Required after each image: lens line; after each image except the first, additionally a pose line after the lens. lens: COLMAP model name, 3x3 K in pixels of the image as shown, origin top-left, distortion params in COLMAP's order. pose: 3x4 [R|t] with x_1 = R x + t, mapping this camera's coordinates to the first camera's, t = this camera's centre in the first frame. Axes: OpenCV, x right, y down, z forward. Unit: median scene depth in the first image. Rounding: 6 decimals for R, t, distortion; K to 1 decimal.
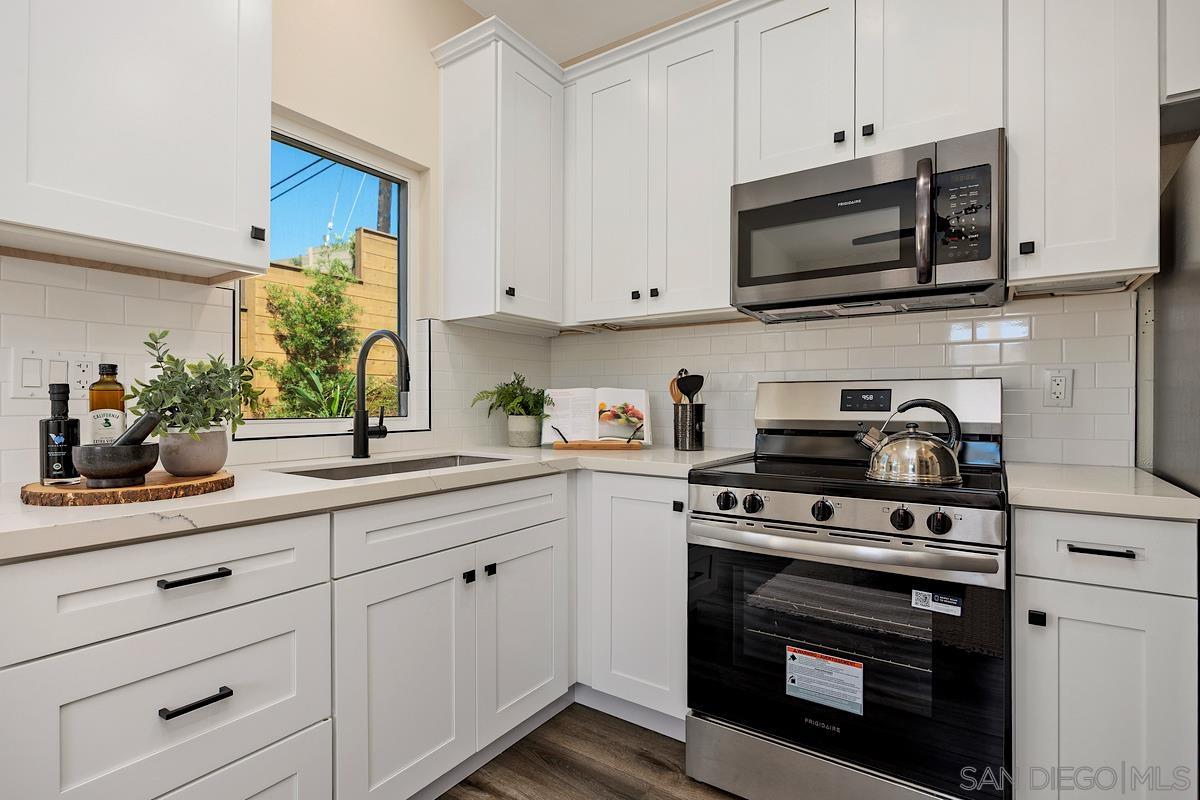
lens RADIAL K [[578.2, 0, 598.0], [0, 578.2, 405.3], [0, 0, 1]] dist [-0.003136, 0.000761]
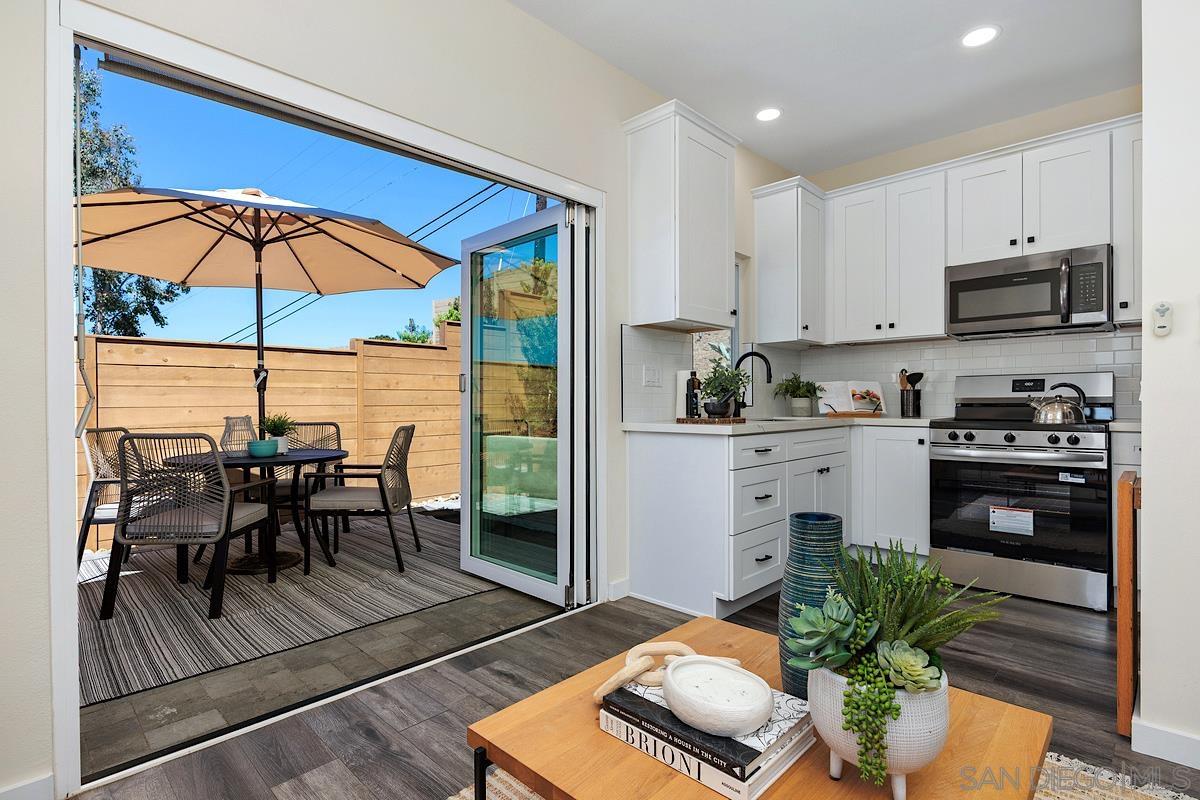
lens RADIAL K [[578.2, 0, 599.8], [0, 578.2, 403.8], [0, 0, 1]] dist [-0.003136, 0.000761]
pose [[0.985660, -0.005141, -0.168664, -0.589312], [0.004701, 0.999984, -0.003005, 0.051891], [0.168677, 0.002169, 0.985669, -1.064365]]
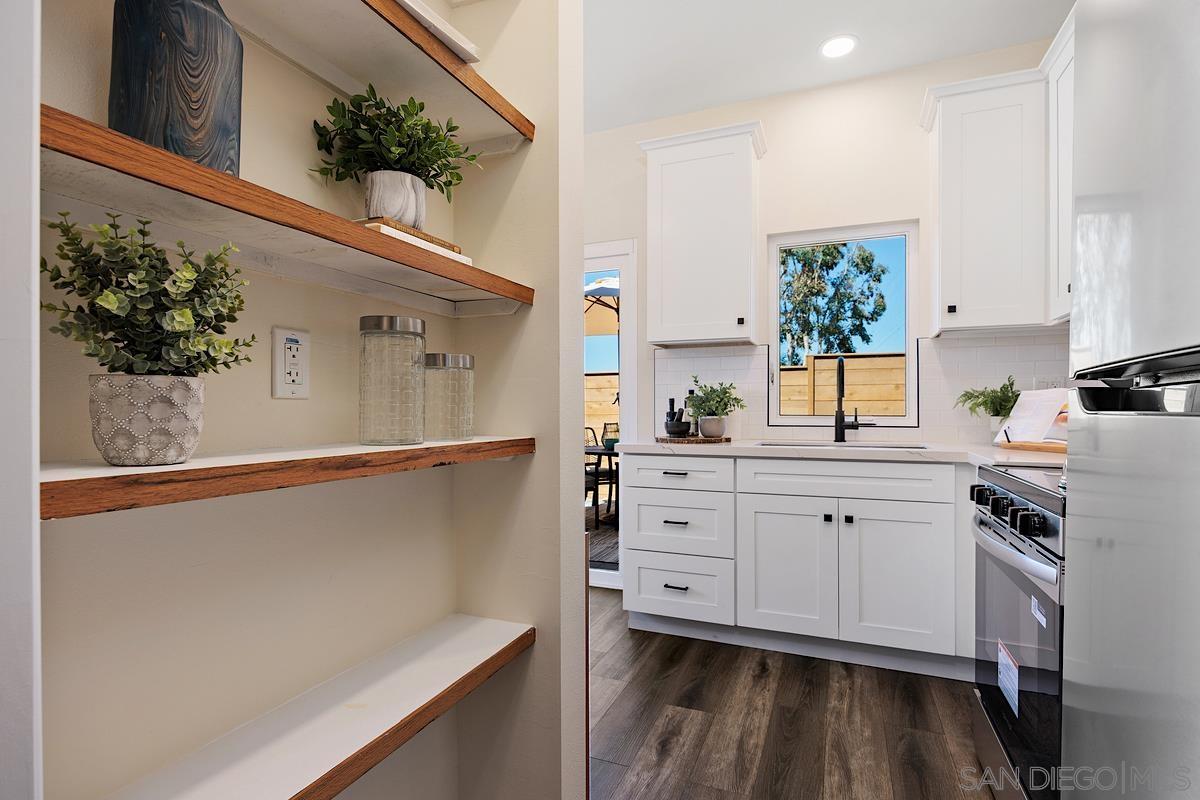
lens RADIAL K [[578.2, 0, 594.6], [0, 578.2, 409.4], [0, 0, 1]] dist [-0.003136, 0.000761]
pose [[0.201650, -0.000916, -0.979457, 1.037539], [-0.004428, 0.999988, -0.001847, 0.012664], [0.979448, 0.004710, 0.201644, 0.075126]]
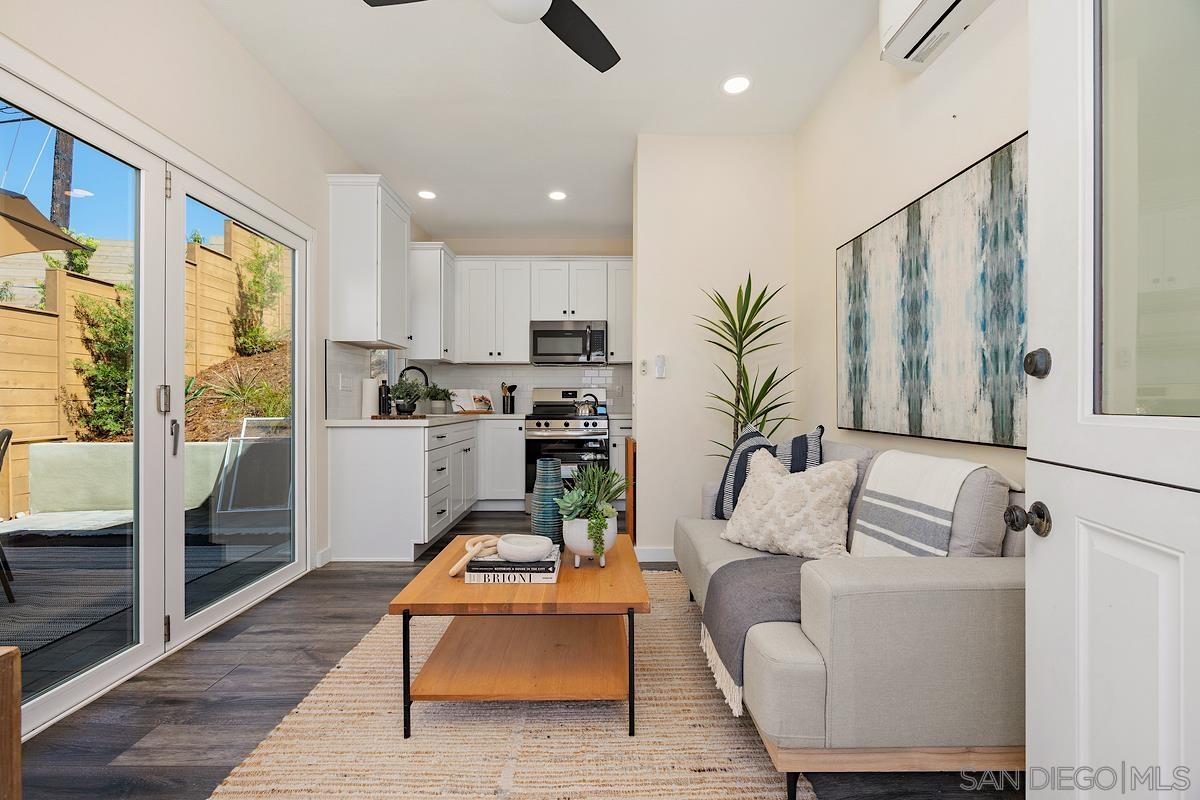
lens RADIAL K [[495.7, 0, 593.8], [0, 495.7, 402.9], [0, 0, 1]] dist [-0.002647, -0.000259]
pose [[0.823701, -0.001538, 0.567022, -1.036881], [0.004698, 0.999981, -0.004112, 0.053006], [-0.567004, 0.006050, 0.823693, -1.391002]]
